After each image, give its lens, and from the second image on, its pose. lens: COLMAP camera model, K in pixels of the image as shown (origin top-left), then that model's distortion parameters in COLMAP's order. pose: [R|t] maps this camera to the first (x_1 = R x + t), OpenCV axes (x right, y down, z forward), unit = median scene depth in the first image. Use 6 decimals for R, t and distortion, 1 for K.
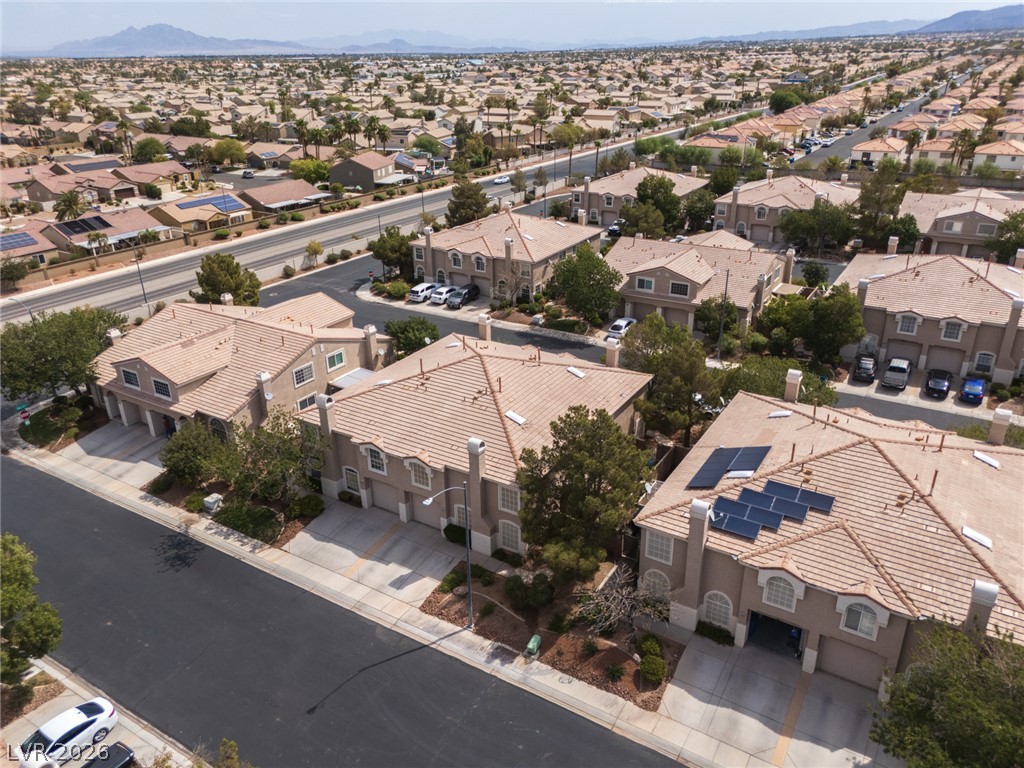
lens RADIAL K [[757.9, 0, 512.0], [0, 757.9, 384.0], [0, 0, 1]] dist [0.054277, -0.006911]
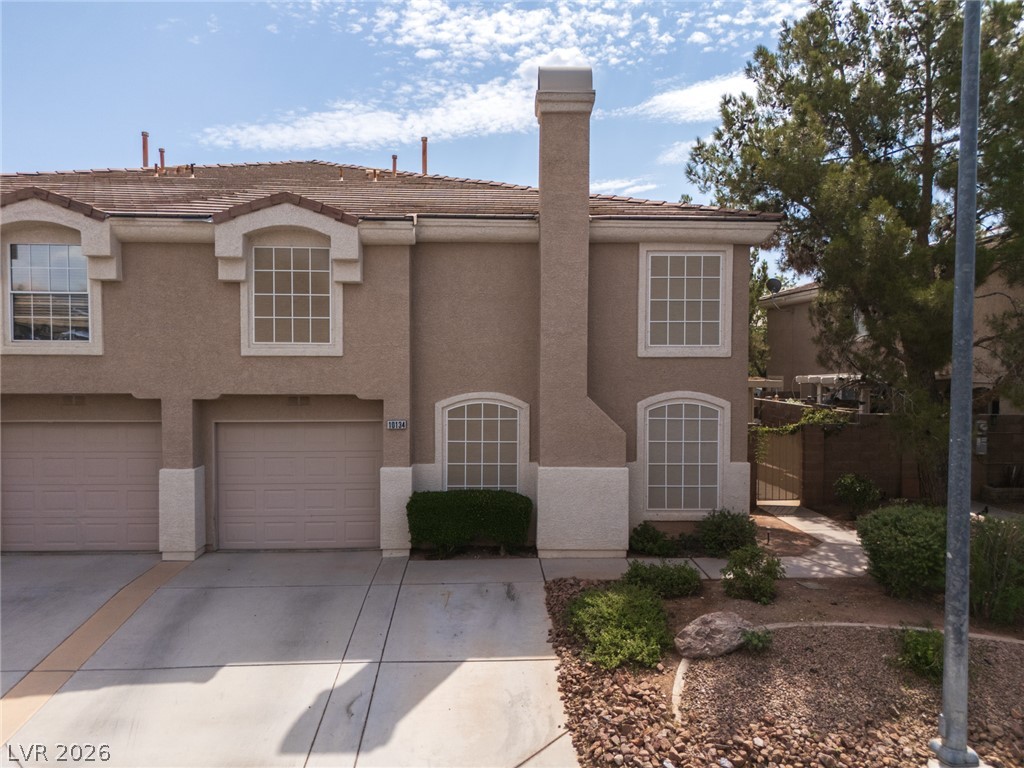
lens RADIAL K [[769.9, 0, 512.0], [0, 769.9, 384.0], [0, 0, 1]] dist [0.023800, -0.003929]
pose [[0.826729, -0.000063, 0.562600, -0.198920], [0.216561, 0.922982, -0.318129, 0.238655], [-0.519249, 0.384844, 0.763070, 0.770733]]
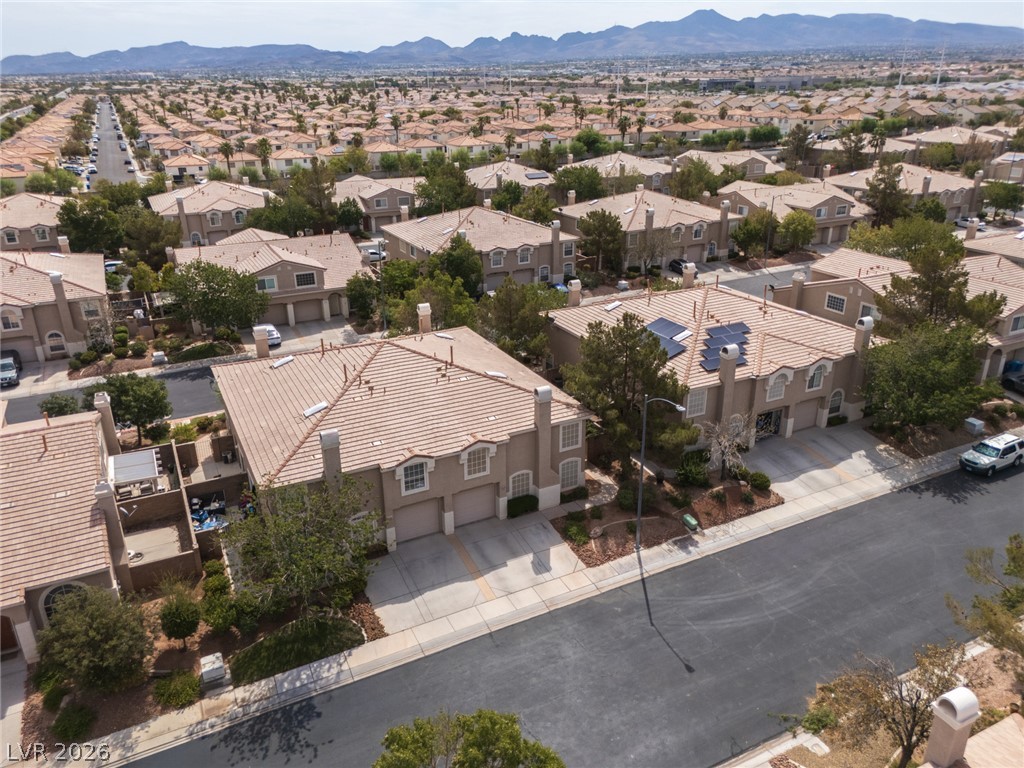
lens RADIAL K [[757.9, 0, 512.0], [0, 757.9, 384.0], [0, 0, 1]] dist [0.054277, -0.006911]
pose [[0.519989, -0.312745, 0.794860, -0.758268], [0.351532, 0.926456, 0.134554, -0.066759], [-0.778484, 0.209452, 0.591686, 0.422370]]
